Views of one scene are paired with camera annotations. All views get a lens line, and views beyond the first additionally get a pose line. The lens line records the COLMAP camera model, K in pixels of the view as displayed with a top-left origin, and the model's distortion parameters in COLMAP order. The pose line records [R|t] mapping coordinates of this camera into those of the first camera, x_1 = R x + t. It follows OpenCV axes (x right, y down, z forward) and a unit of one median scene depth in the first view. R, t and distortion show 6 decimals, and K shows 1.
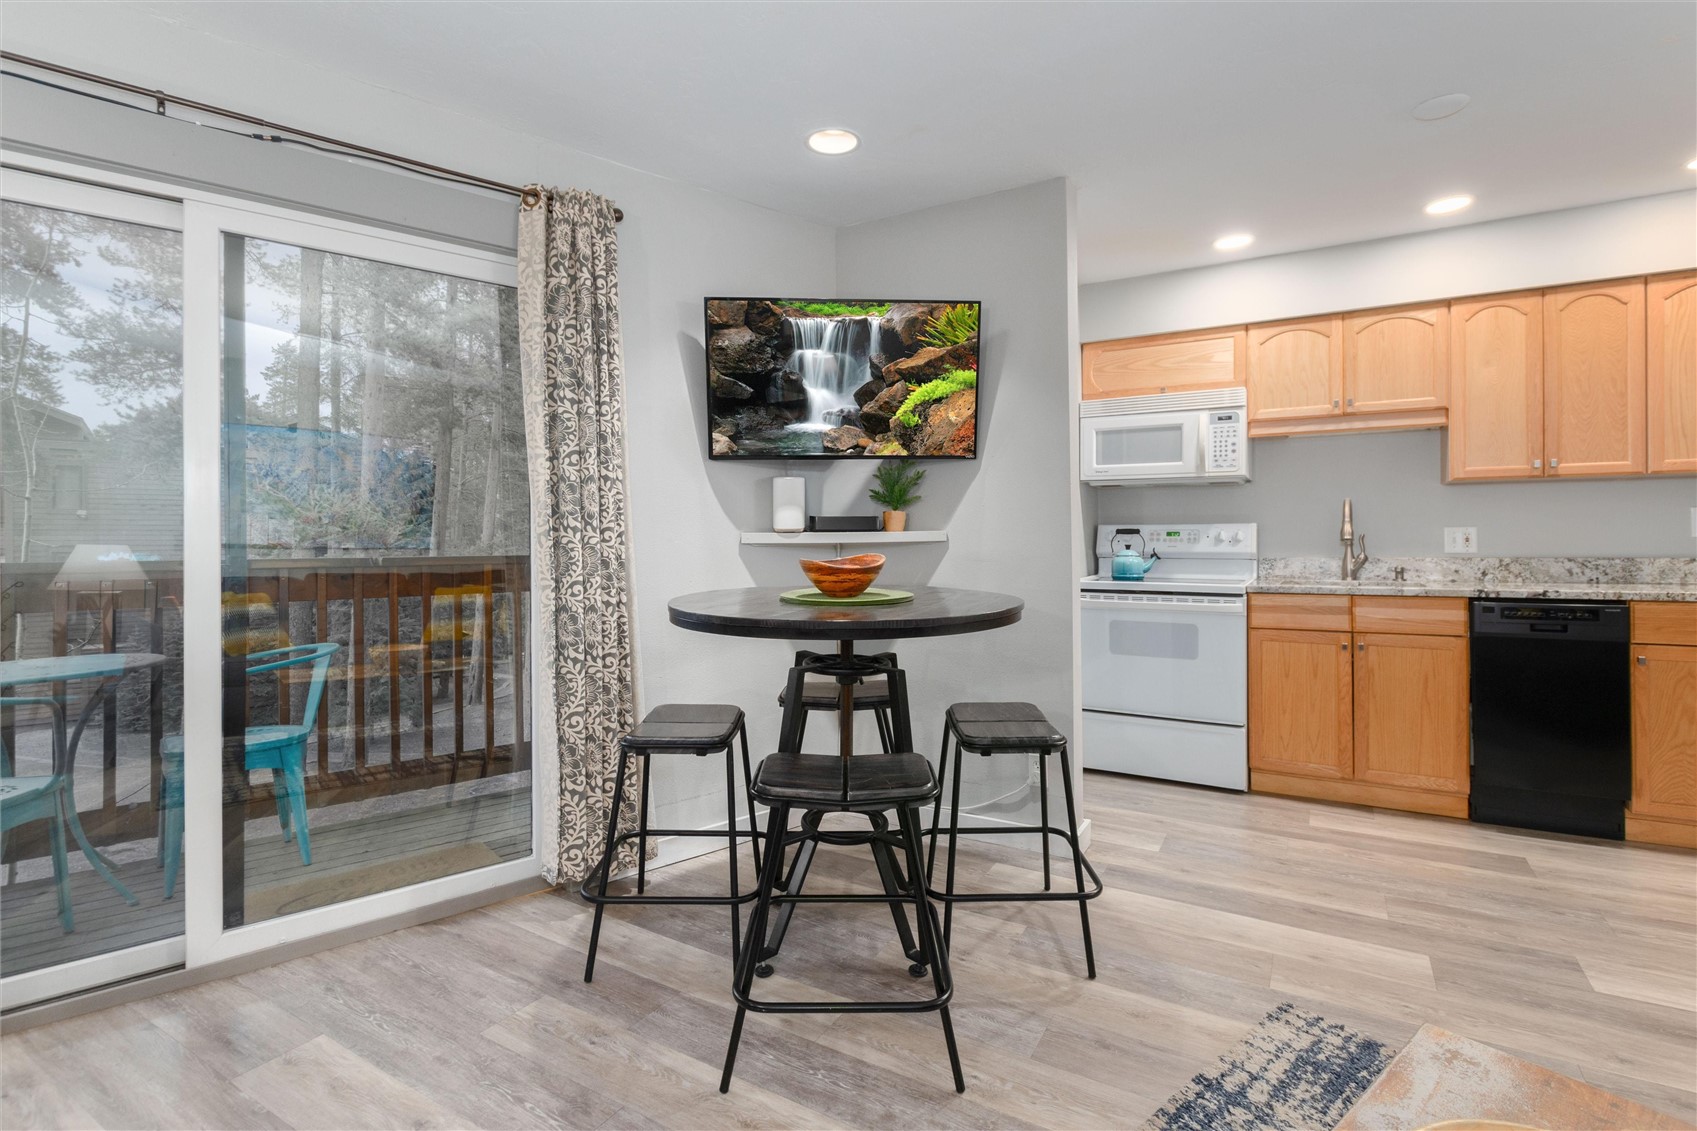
lens RADIAL K [[779.3, 0, 803.4], [0, 779.3, 542.1], [0, 0, 1]] dist [0.002534, -0.005595]
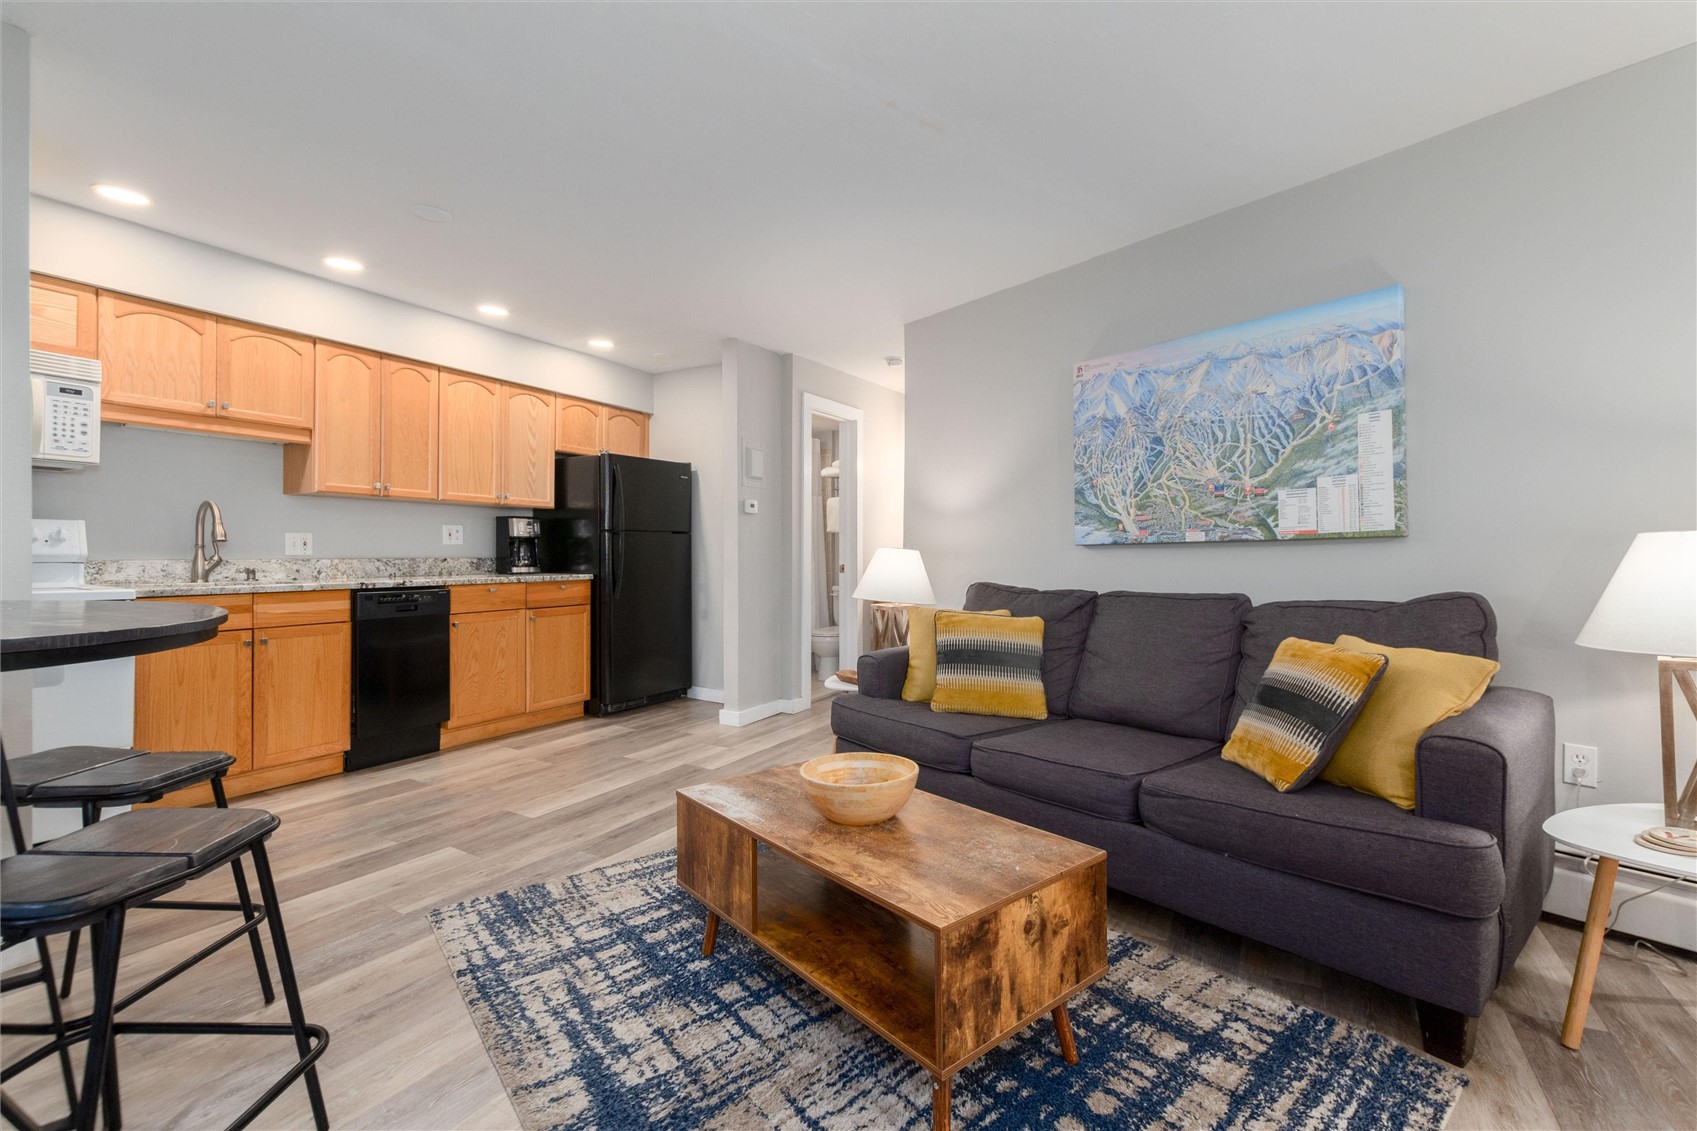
lens RADIAL K [[745.2, 0, 898.6], [0, 745.2, 551.7], [0, 0, 1]] dist [-0.000564, -0.000254]
pose [[-0.056996, 0.011615, 0.998307, -0.381694], [-0.000819, 0.999931, -0.011681, 0.025594], [-0.998374, -0.001483, -0.056983, 0.212637]]
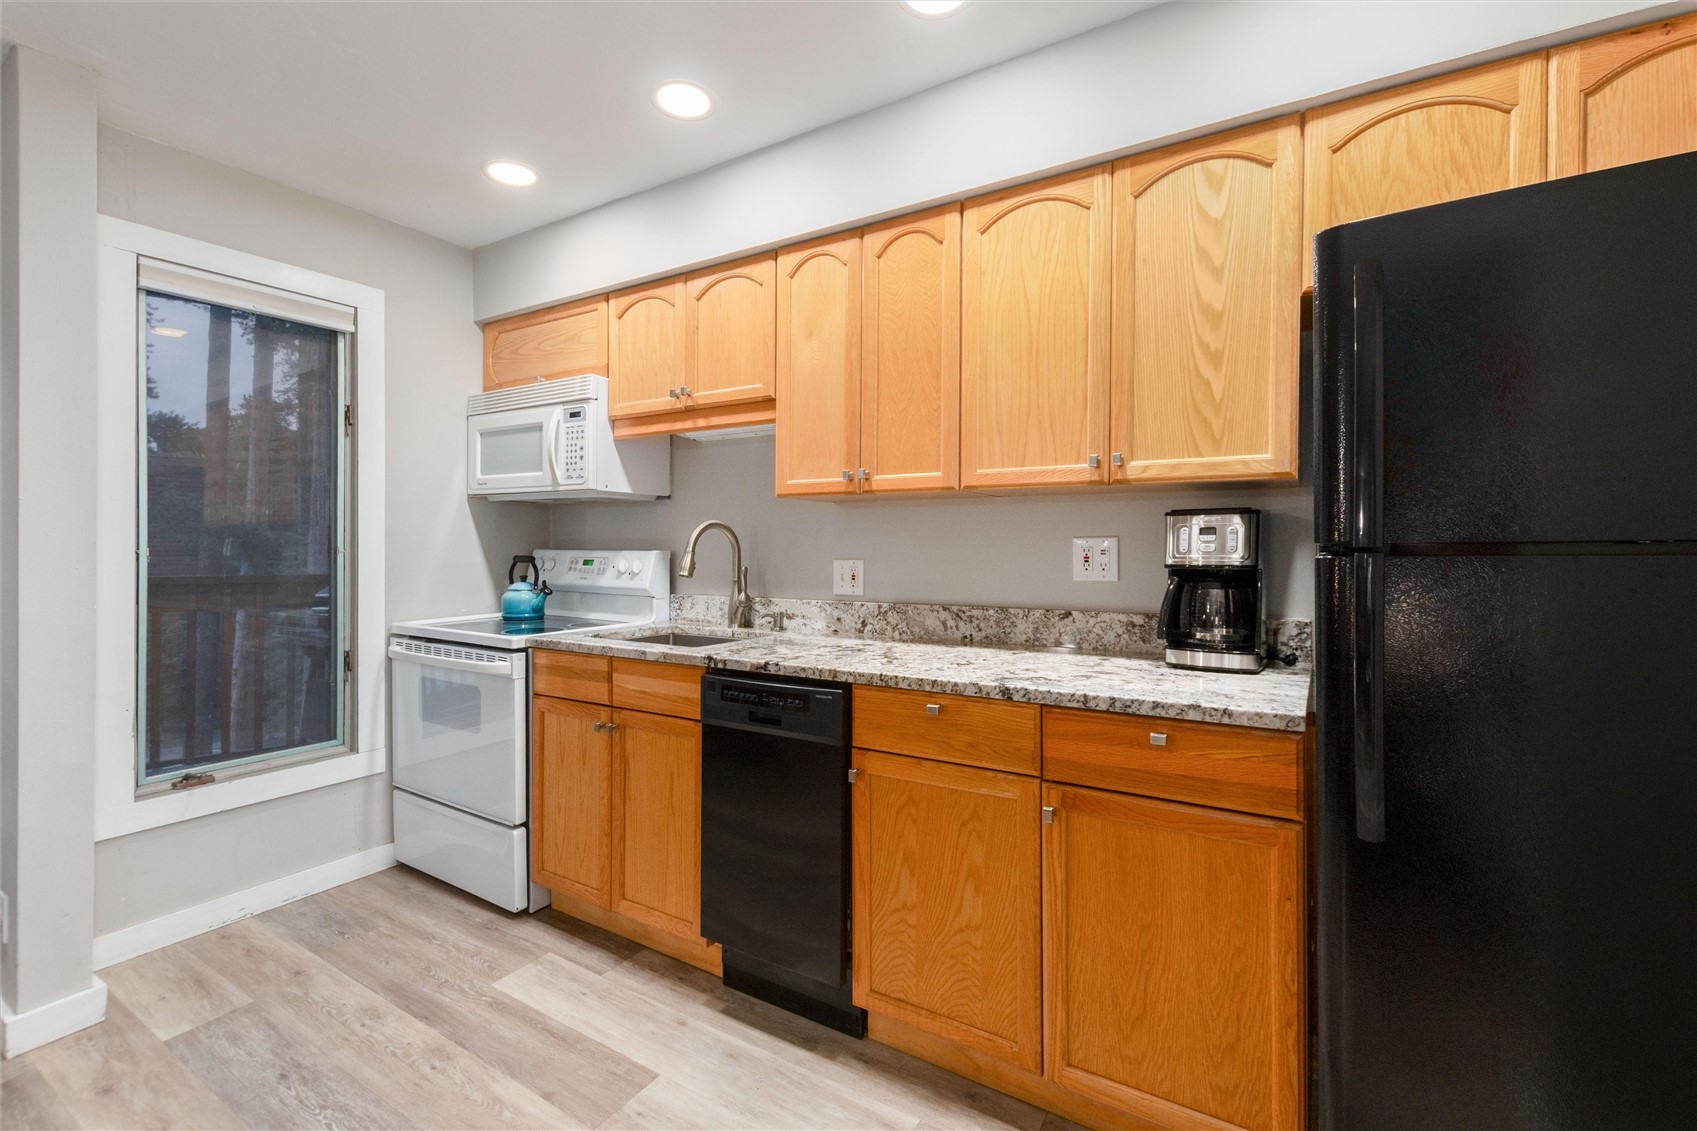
lens RADIAL K [[759.2, 0, 753.5], [0, 759.2, 550.4], [0, 0, 1]] dist [0.015508, -0.000007]
pose [[0.999478, 0.007914, -0.031315, 0.949383], [-0.007895, 0.999969, 0.000720, -0.034803], [0.031320, -0.000472, 0.999509, 0.330543]]
